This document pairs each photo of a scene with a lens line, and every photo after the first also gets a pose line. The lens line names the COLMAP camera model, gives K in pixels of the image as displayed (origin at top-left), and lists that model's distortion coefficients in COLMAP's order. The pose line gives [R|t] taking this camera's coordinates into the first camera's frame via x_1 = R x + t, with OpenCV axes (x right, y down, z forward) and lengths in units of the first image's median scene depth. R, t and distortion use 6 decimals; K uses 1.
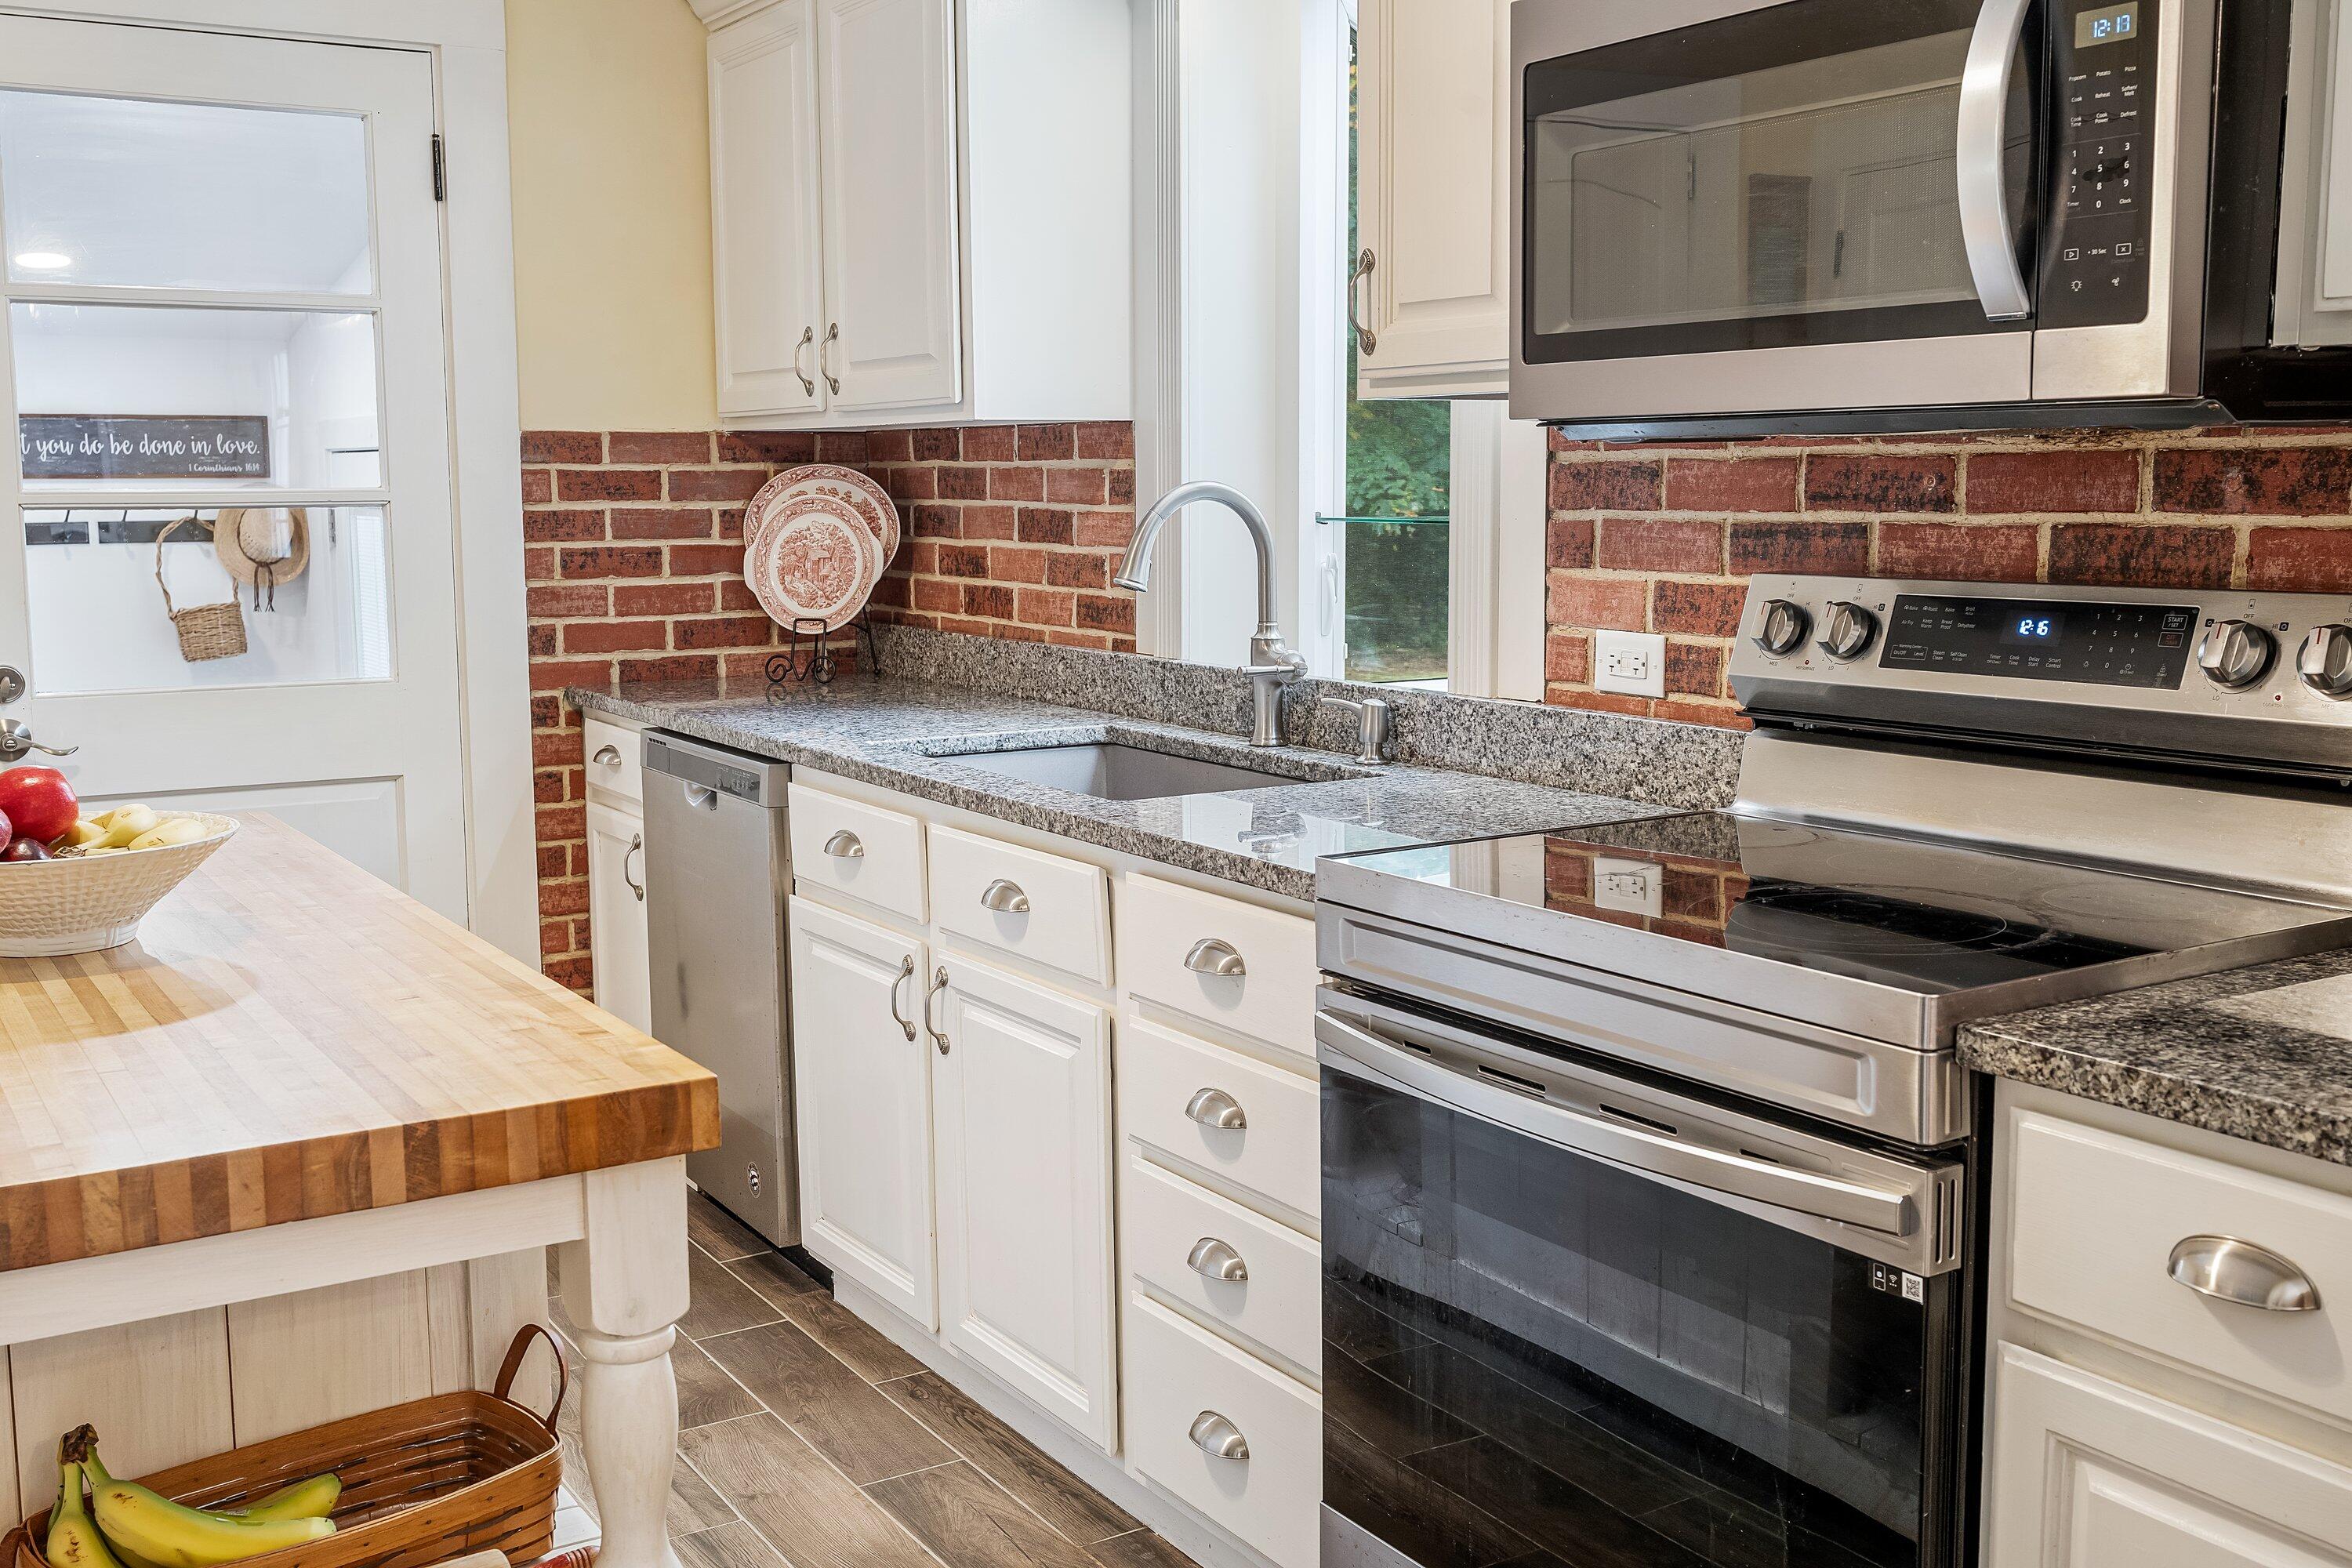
lens RADIAL K [[2307.5, 0, 1187.6], [0, 2307.5, 790.9], [0, 0, 1]] dist [0.002217, 0.000000]
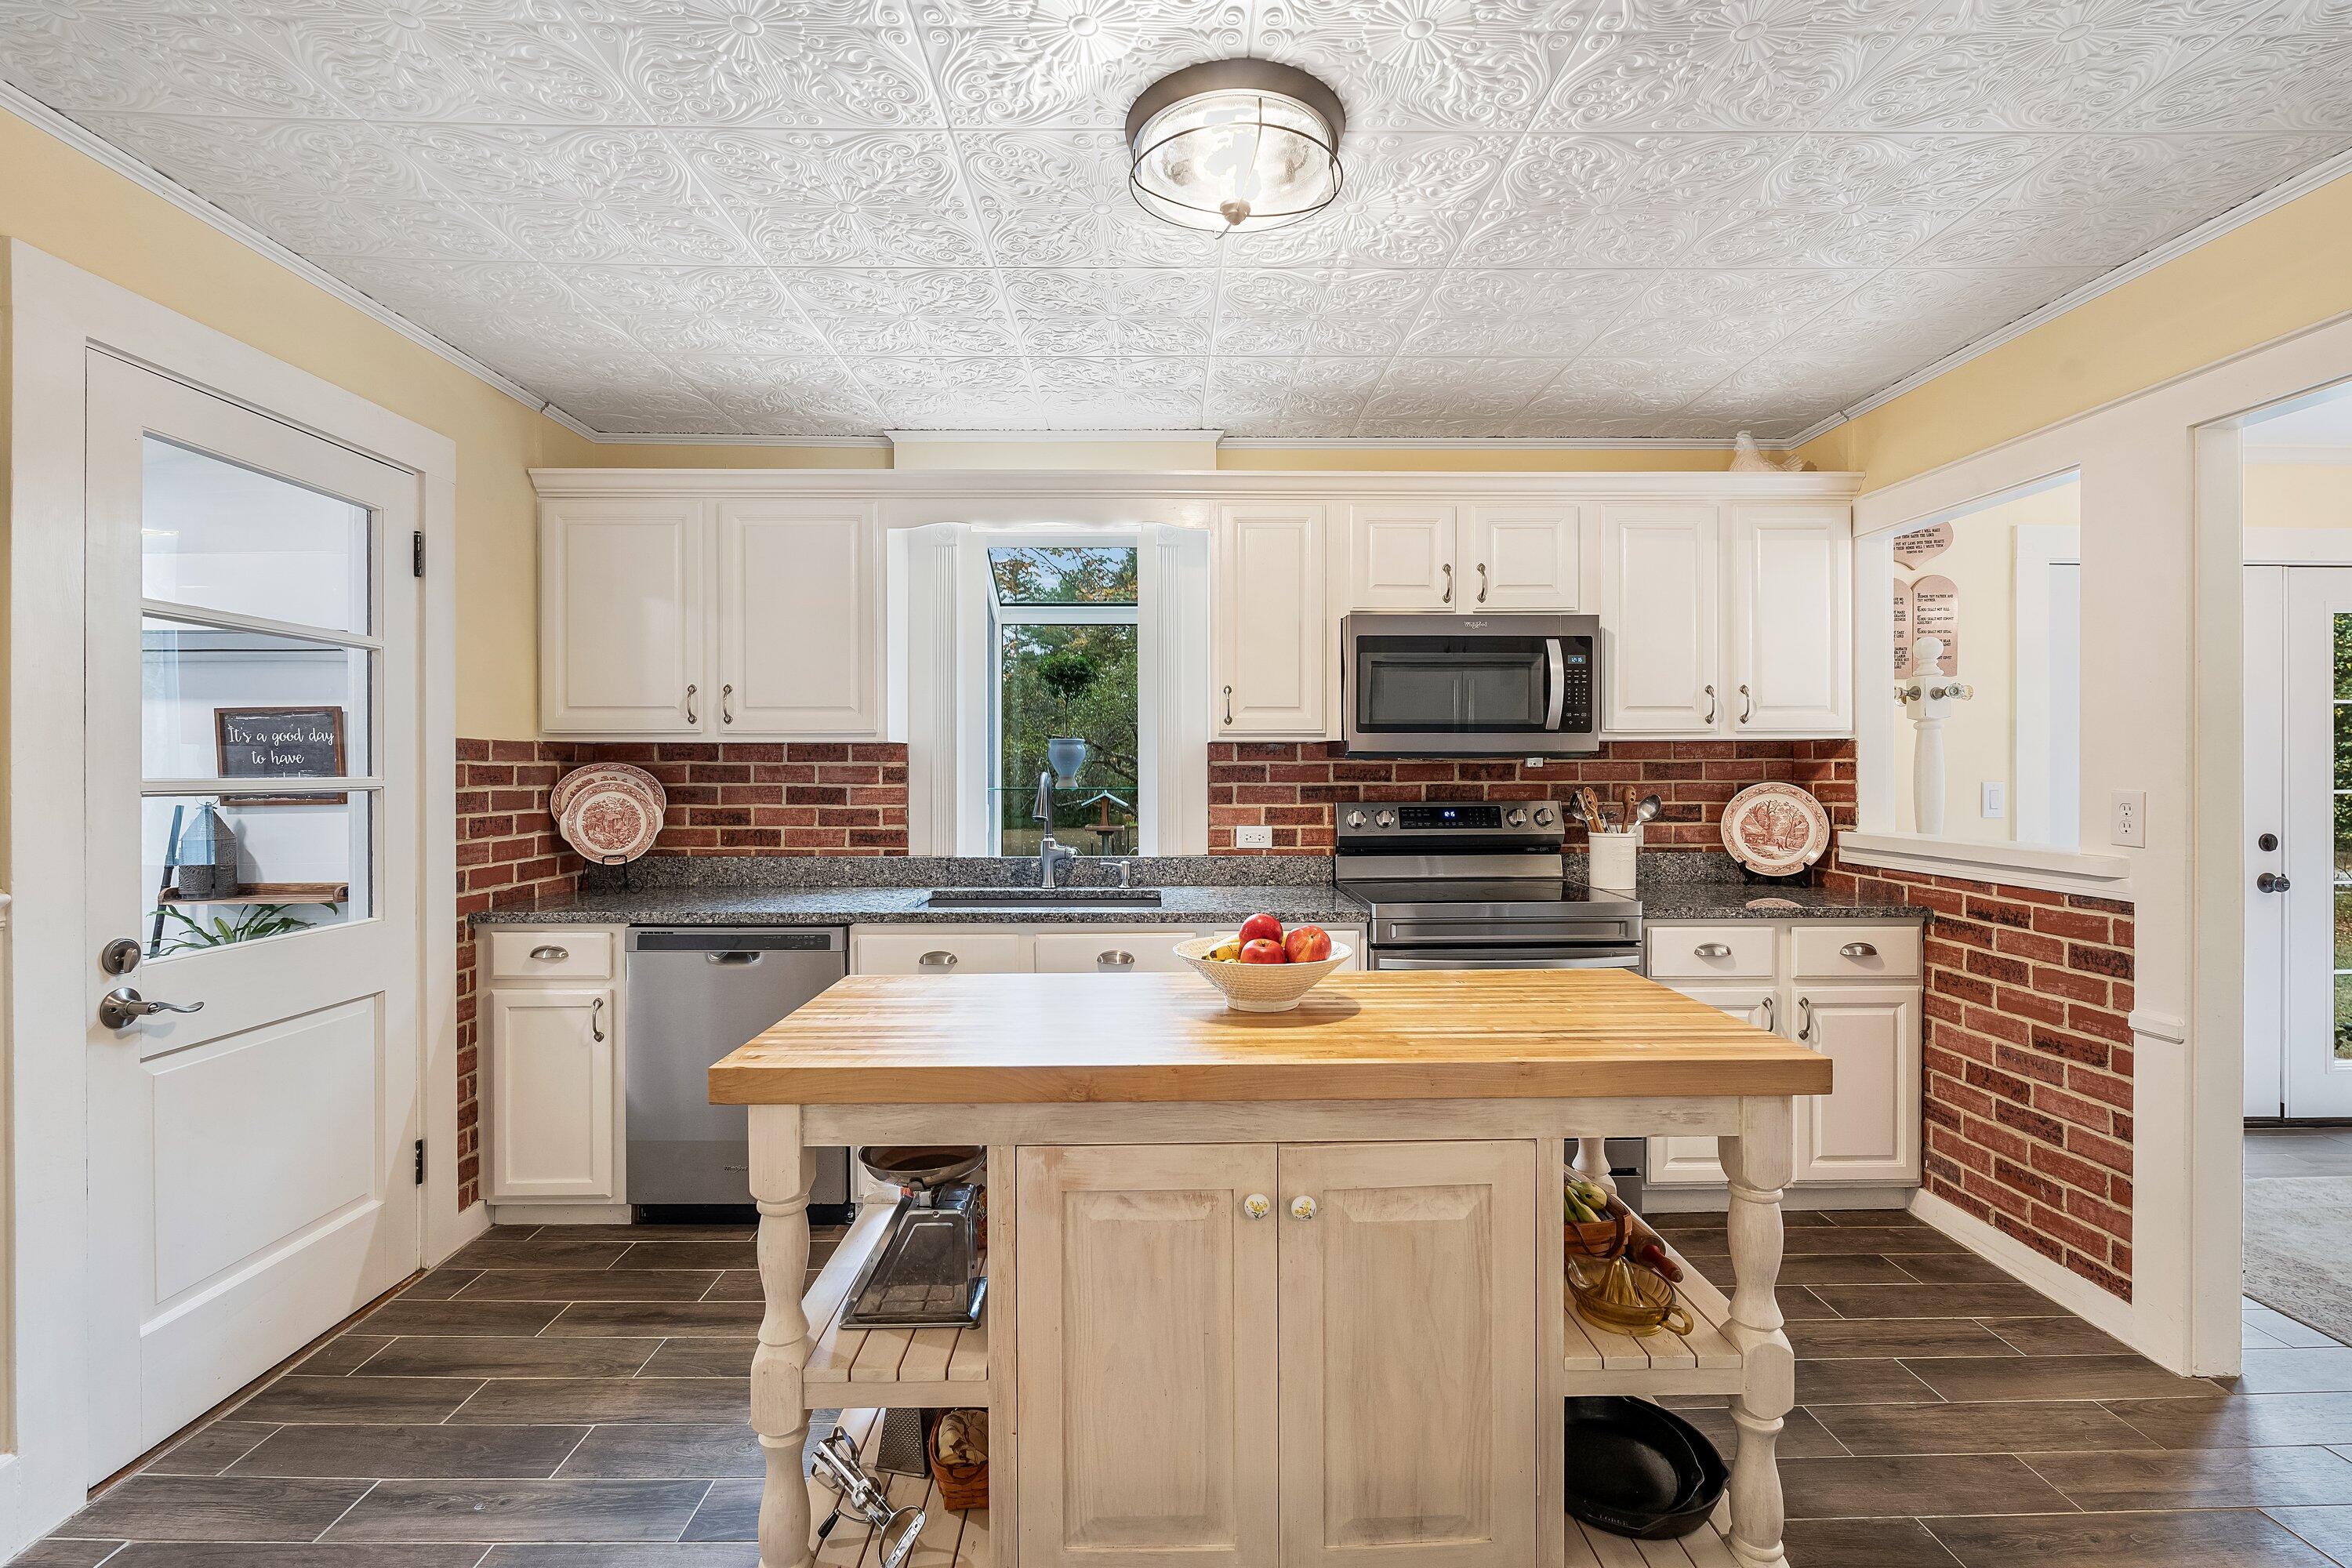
lens RADIAL K [[1030.4, 0, 1175.2], [0, 1030.4, 774.3], [0, 0, 1]] dist [-0.008118, 0.001289]
pose [[0.516770, -0.000077, 0.856124, -0.863544], [0.114487, 0.991024, -0.069017, -0.052425], [-0.848435, 0.133681, 0.512141, 0.409273]]
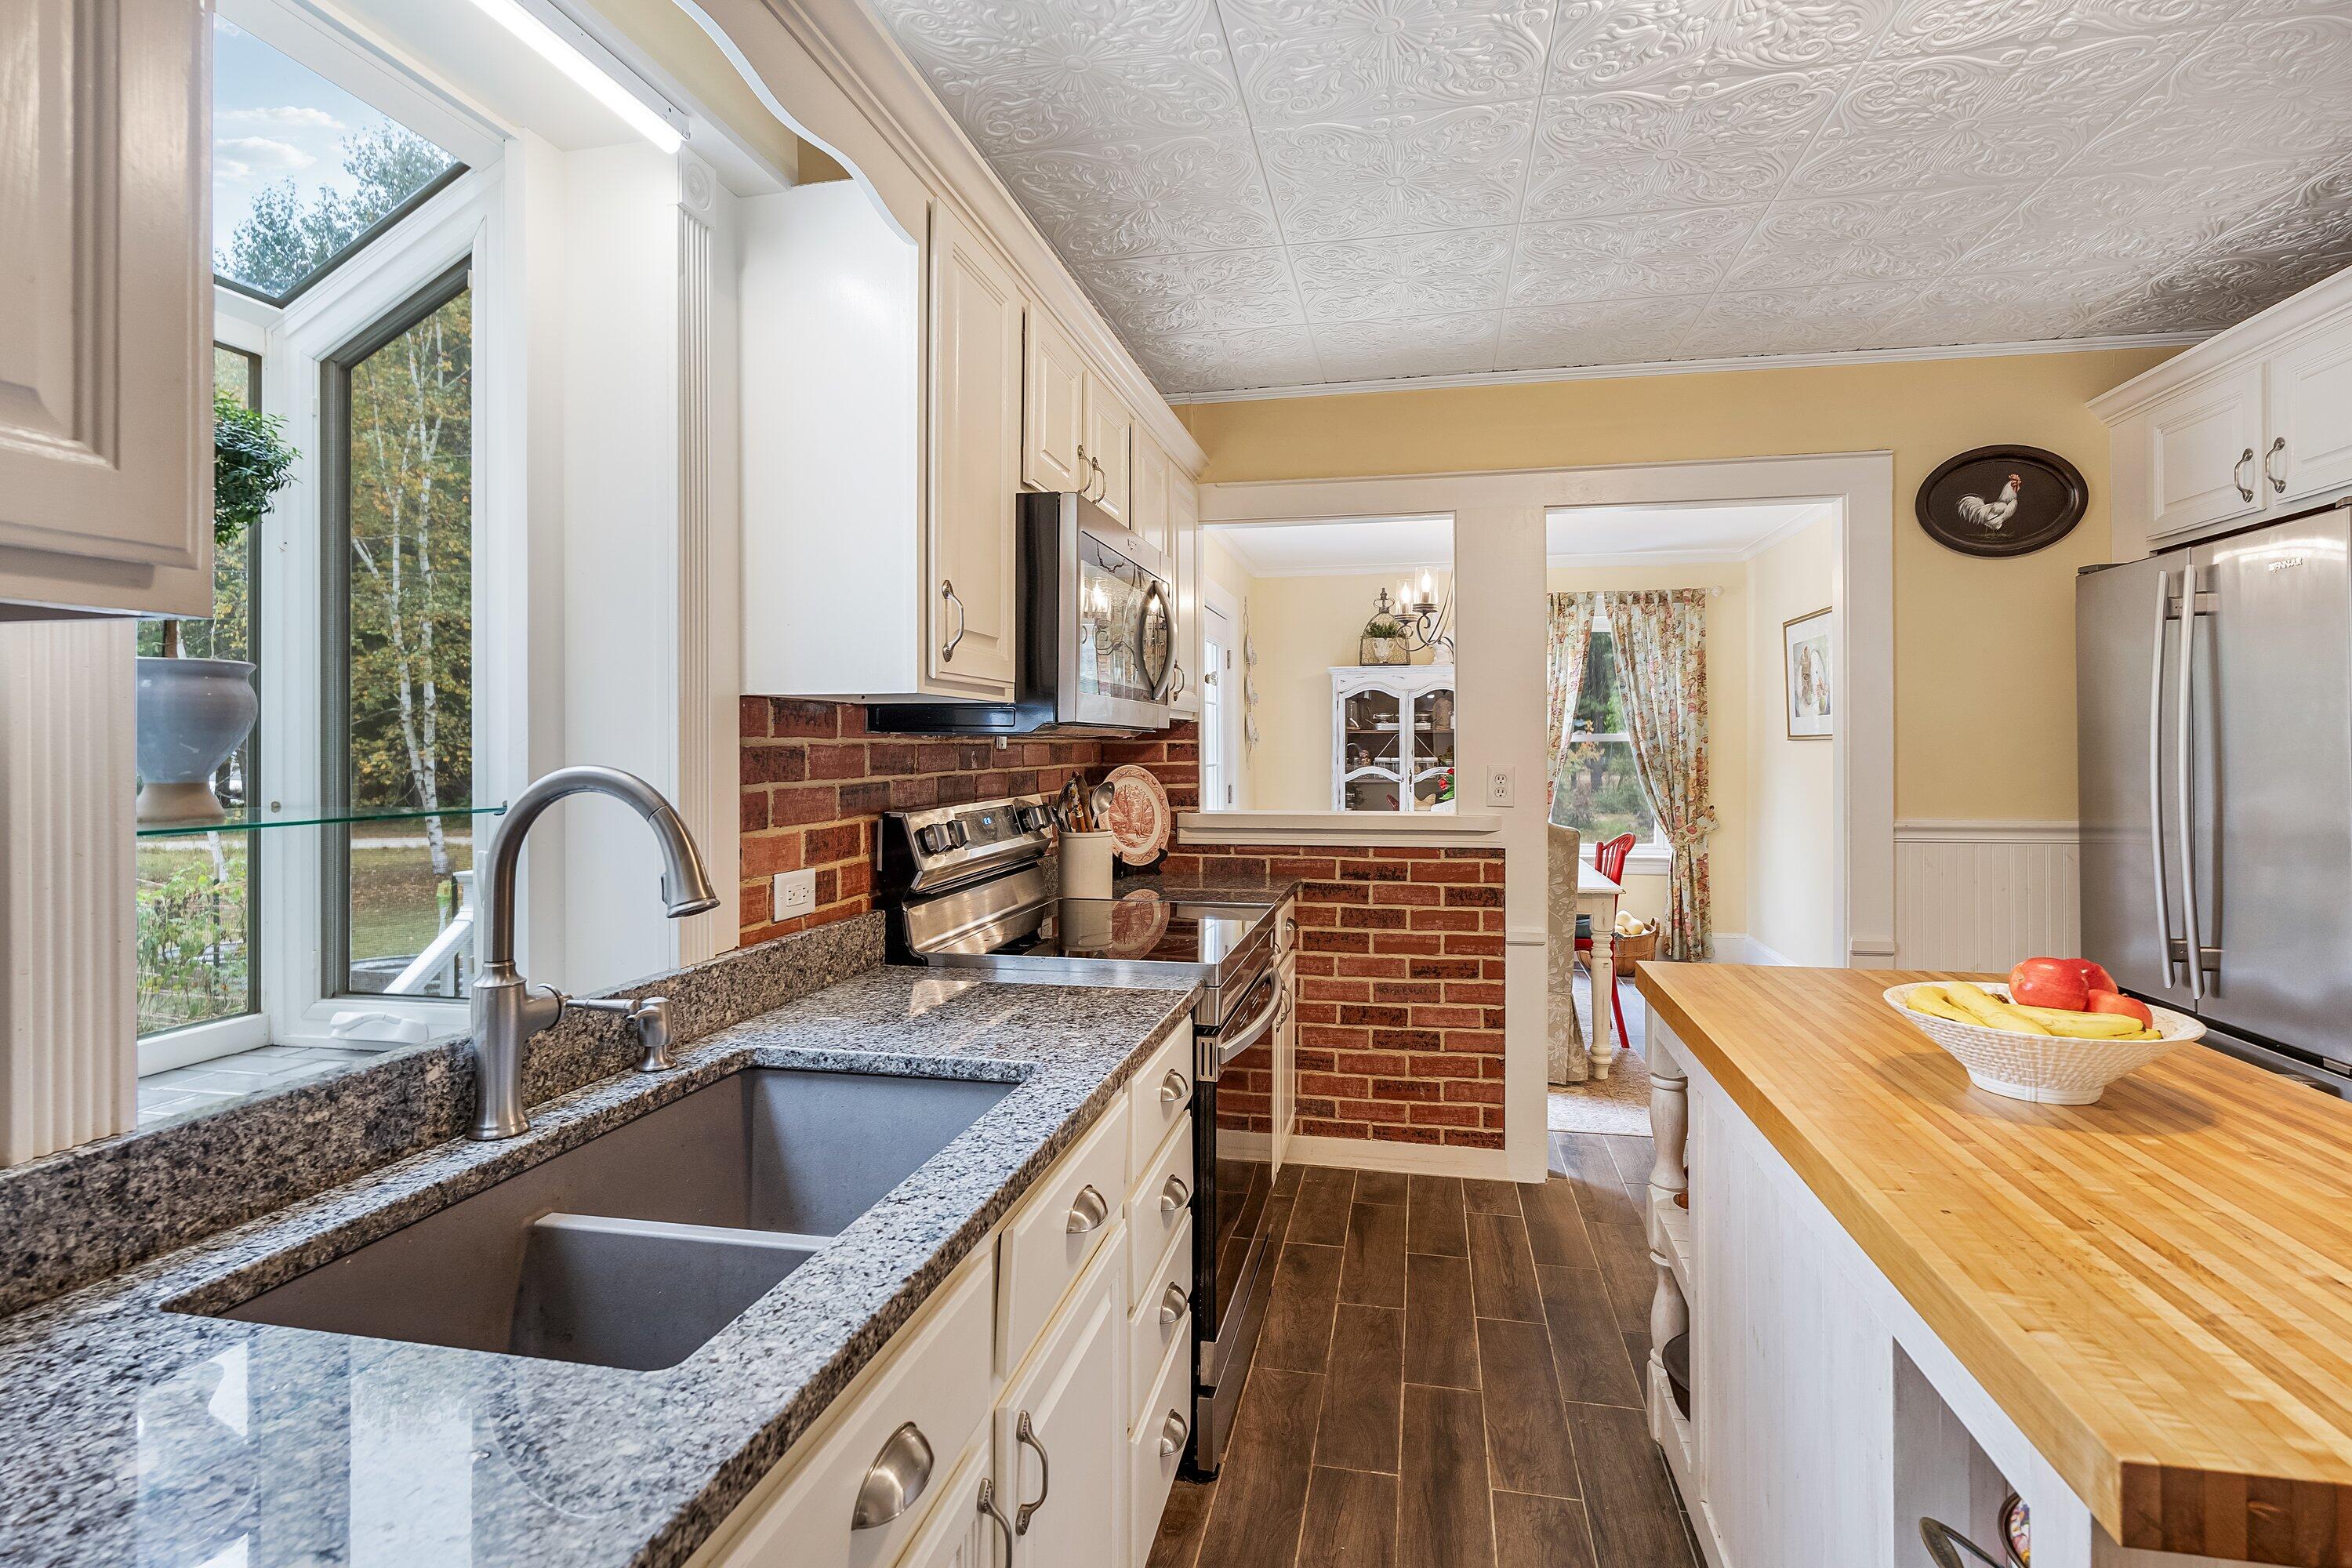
lens RADIAL K [[1147.3, 0, 1181.7], [0, 1147.3, 744.3], [0, 0, 1]] dist [-0.003686, 0.000963]
pose [[-0.715985, 0.011289, 0.698024, -0.412670], [0.103273, 0.990581, 0.089910, -0.168269], [-0.690435, 0.136461, -0.710407, 1.229583]]
